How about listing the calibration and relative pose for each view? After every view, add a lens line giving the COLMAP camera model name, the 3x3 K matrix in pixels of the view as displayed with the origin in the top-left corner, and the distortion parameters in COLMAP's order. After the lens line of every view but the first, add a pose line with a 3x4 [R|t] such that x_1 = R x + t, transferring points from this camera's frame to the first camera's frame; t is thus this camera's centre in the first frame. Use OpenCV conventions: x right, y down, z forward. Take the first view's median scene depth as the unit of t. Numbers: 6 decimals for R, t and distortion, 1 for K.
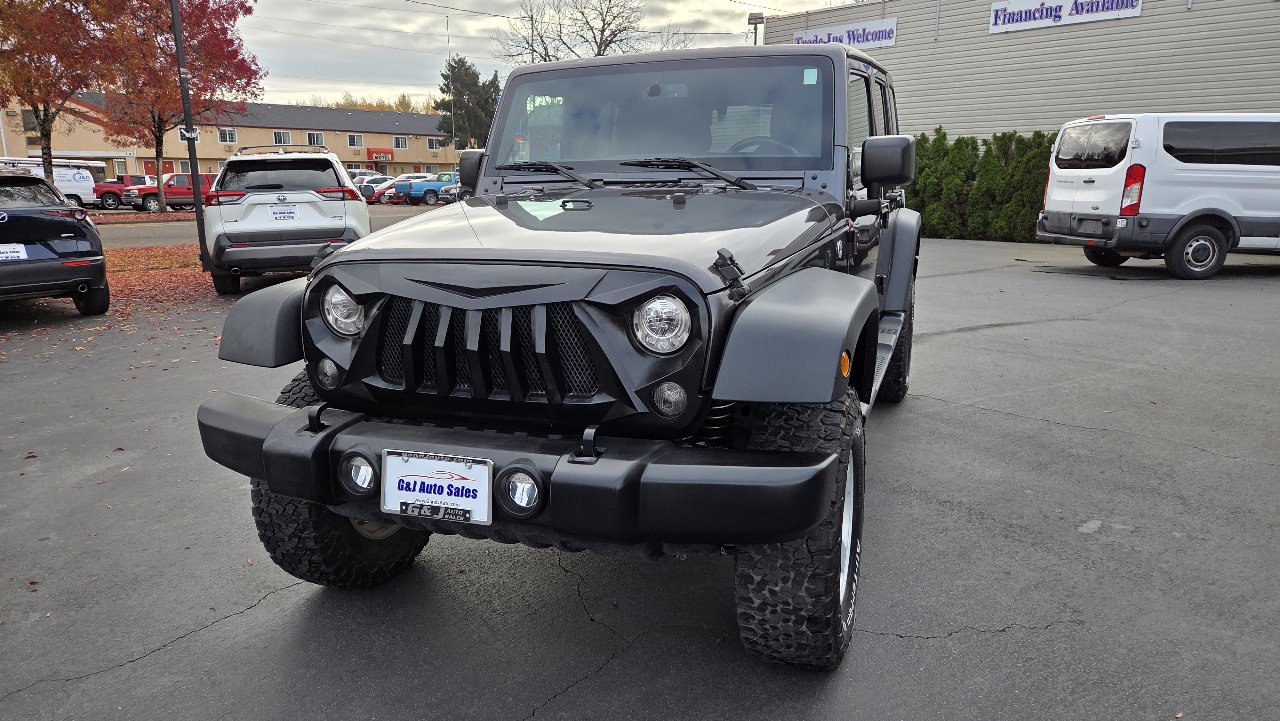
lens RADIAL K [[841.8, 0, 632.7], [0, 841.8, 358.5], [0, 0, 1]] dist [0.069768, -0.054381]
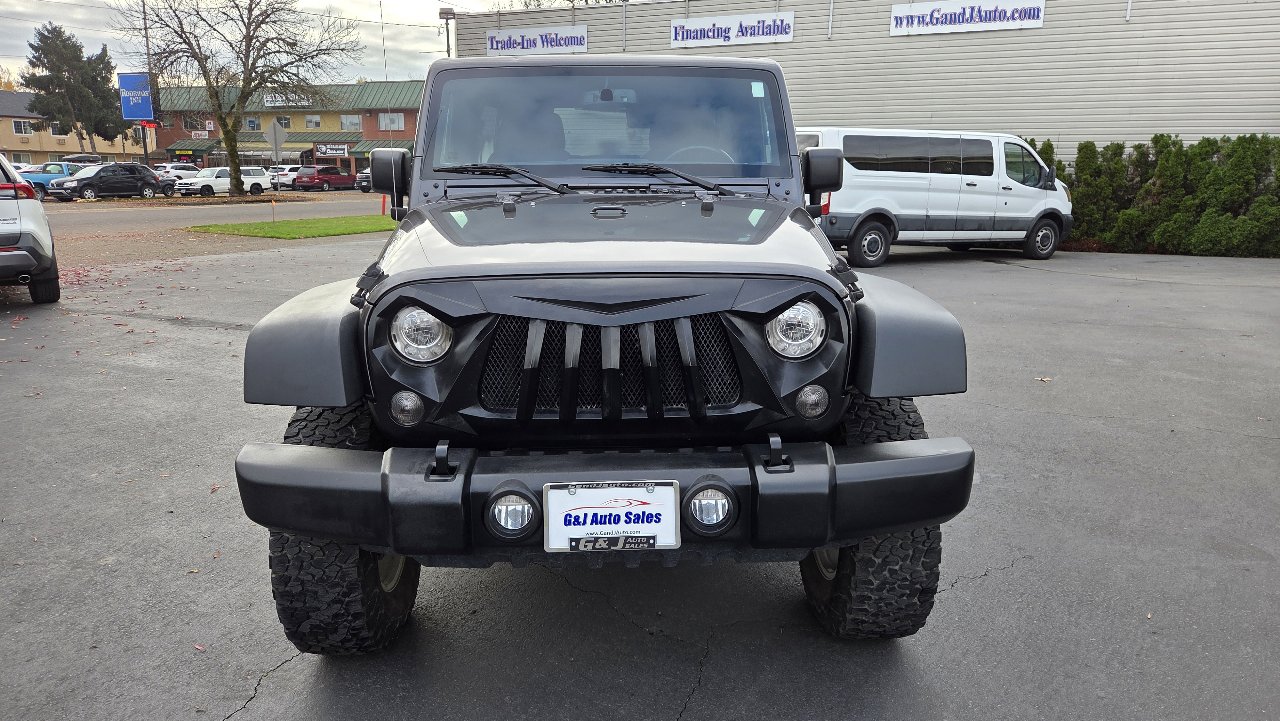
lens RADIAL K [[841.8, 0, 632.7], [0, 841.8, 358.5], [0, 0, 1]] dist [0.069768, -0.054381]
pose [[0.925949, -0.070707, 0.370971, -0.345874], [0.069551, 0.997442, 0.016512, -0.023620], [-0.371189, 0.010512, 0.928498, 0.074958]]
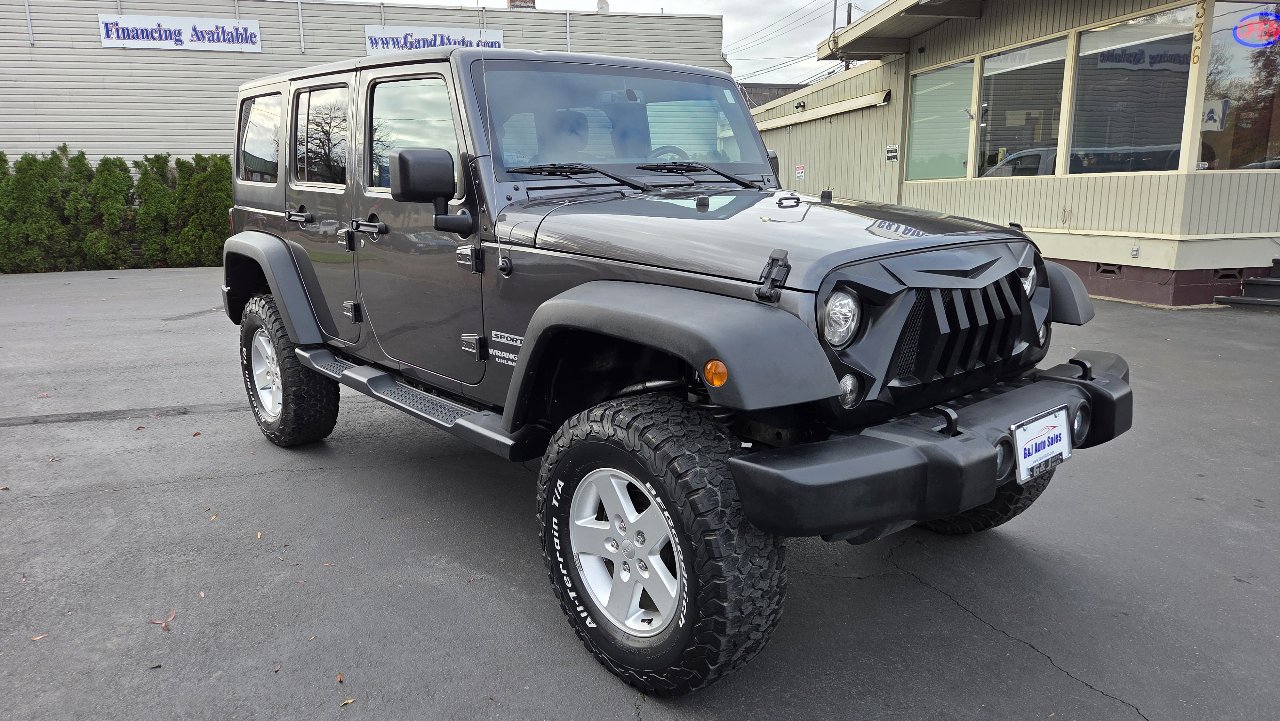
lens RADIAL K [[855.2, 0, 614.1], [0, 855.2, 358.3], [0, 0, 1]] dist [0.030484, -0.000890]
pose [[0.497029, -0.172835, 0.850347, -0.923973], [0.200959, 0.976248, 0.080964, -0.103187], [-0.844143, 0.130644, 0.519957, 0.551760]]
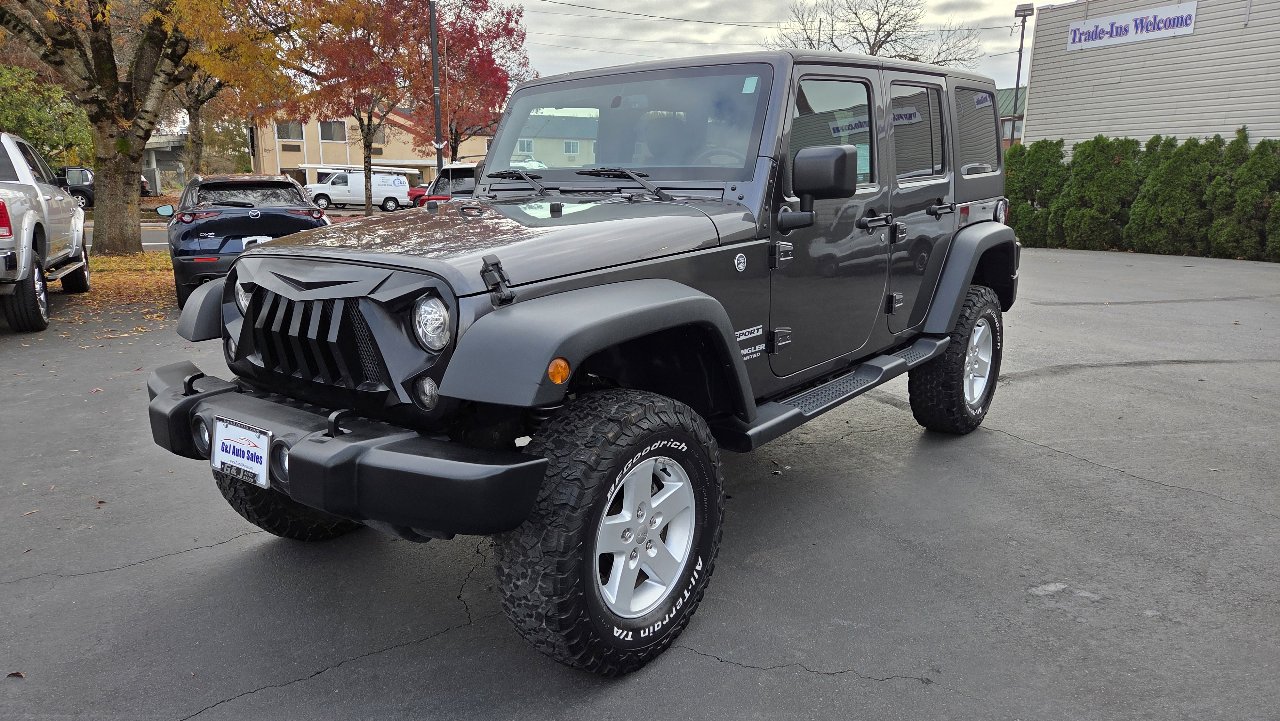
lens RADIAL K [[846.1, 0, 636.4], [0, 846.1, 364.3], [0, 0, 1]] dist [0.068423, -0.053285]
pose [[0.950252, 0.073026, -0.302801, 0.396978], [-0.073502, 0.997247, 0.009841, -0.011311], [0.302686, 0.012905, 0.953003, 0.029509]]
